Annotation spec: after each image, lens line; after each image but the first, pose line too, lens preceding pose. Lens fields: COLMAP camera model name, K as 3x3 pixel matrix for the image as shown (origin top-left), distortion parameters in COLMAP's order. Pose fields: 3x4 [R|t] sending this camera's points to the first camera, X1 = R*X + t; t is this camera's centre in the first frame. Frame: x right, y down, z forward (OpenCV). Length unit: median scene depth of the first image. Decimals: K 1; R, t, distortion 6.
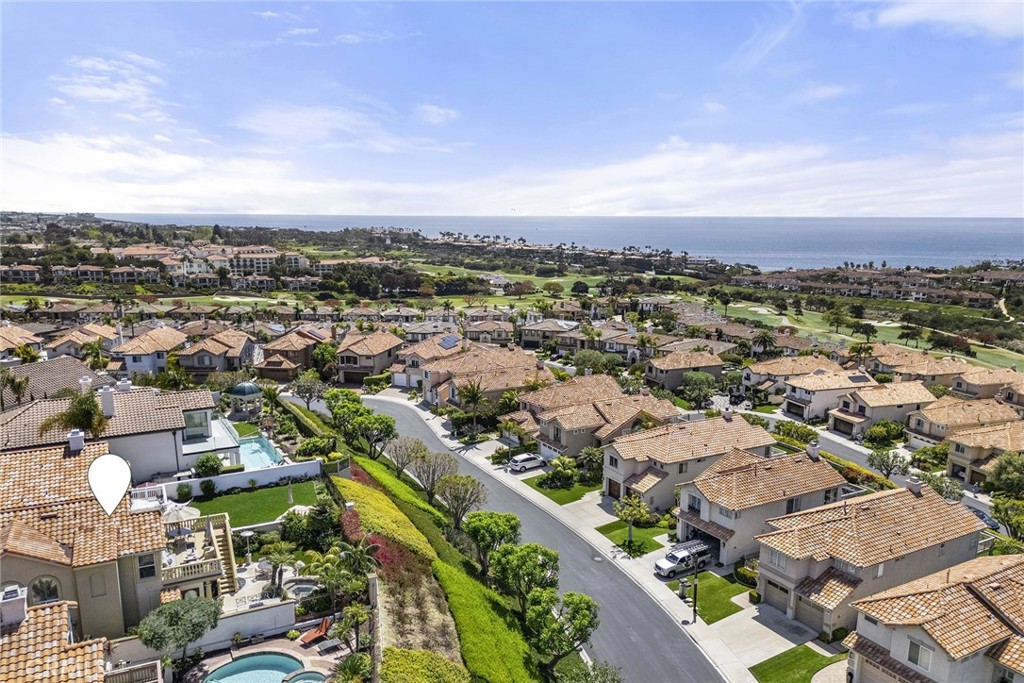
lens RADIAL K [[753.6, 0, 525.3], [0, 753.6, 403.9], [0, 0, 1]] dist [0.080828, -0.076437]
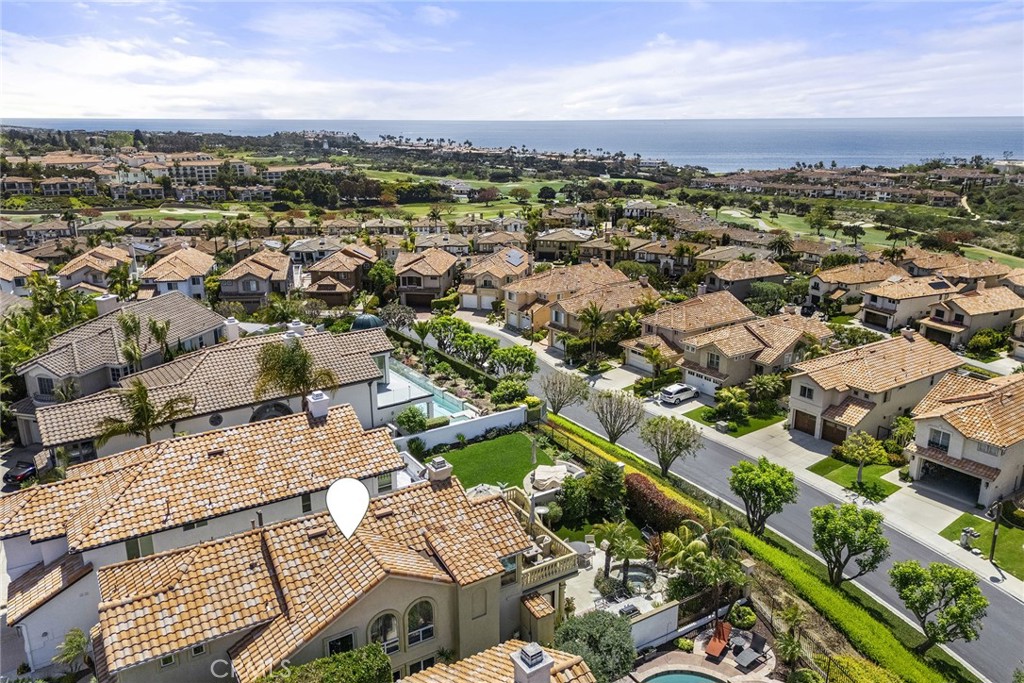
lens RADIAL K [[753.6, 0, 517.1], [0, 753.6, 373.7], [0, 0, 1]] dist [0.080828, -0.076437]
pose [[0.995811, -0.036643, 0.083772, -0.108515], [0.029676, 0.996112, 0.082942, -0.010955], [-0.086486, -0.080109, 0.993027, 0.047887]]
